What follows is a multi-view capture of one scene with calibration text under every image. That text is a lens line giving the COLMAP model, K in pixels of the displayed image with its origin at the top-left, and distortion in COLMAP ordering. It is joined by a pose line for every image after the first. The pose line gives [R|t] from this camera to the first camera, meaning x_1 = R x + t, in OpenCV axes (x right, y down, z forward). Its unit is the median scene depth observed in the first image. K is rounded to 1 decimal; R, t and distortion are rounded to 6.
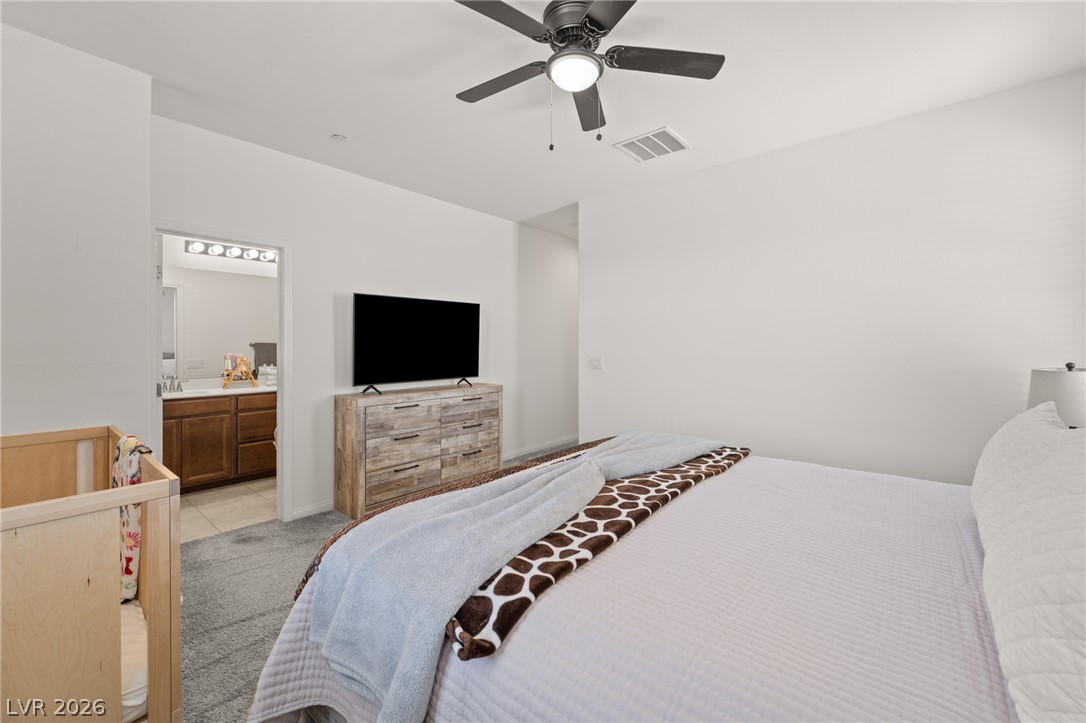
lens RADIAL K [[439.0, 0, 547.4], [0, 439.0, 350.6], [0, 0, 1]] dist [0.000596, -0.000251]
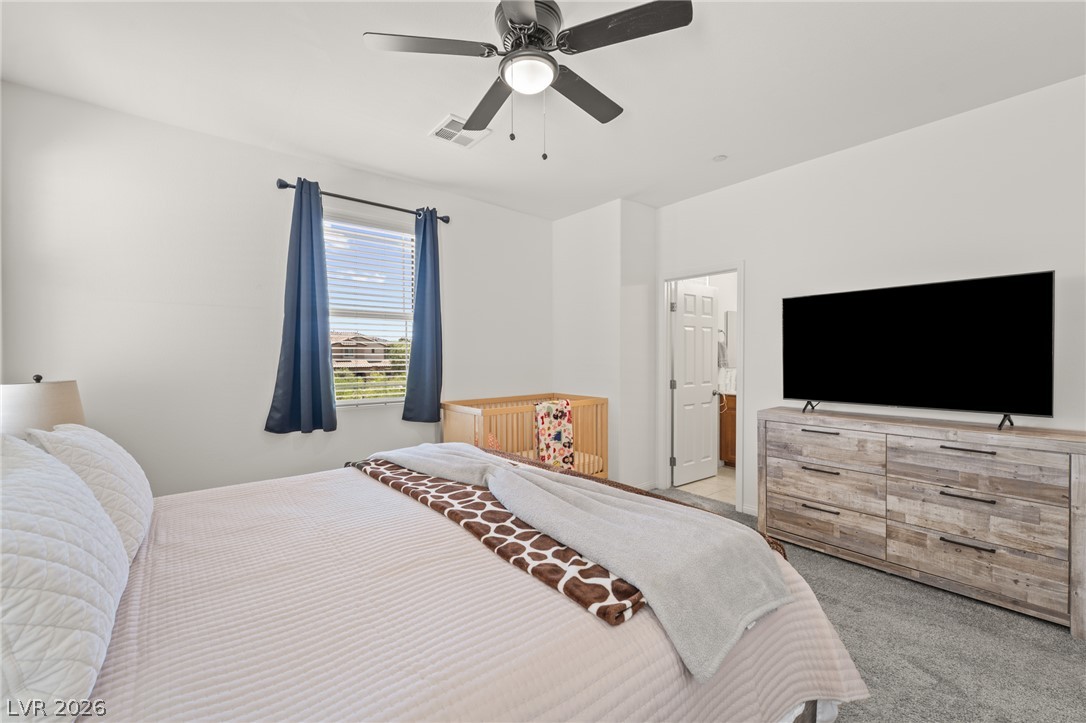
lens RADIAL K [[439.0, 0, 546.2], [0, 439.0, 361.7], [0, 0, 1]] dist [0.000596, -0.000251]
pose [[-0.188143, 0.010903, -0.982081, 0.545395], [-0.009326, 0.999873, 0.012887, -0.005872], [0.982097, 0.011584, -0.188018, 0.645955]]
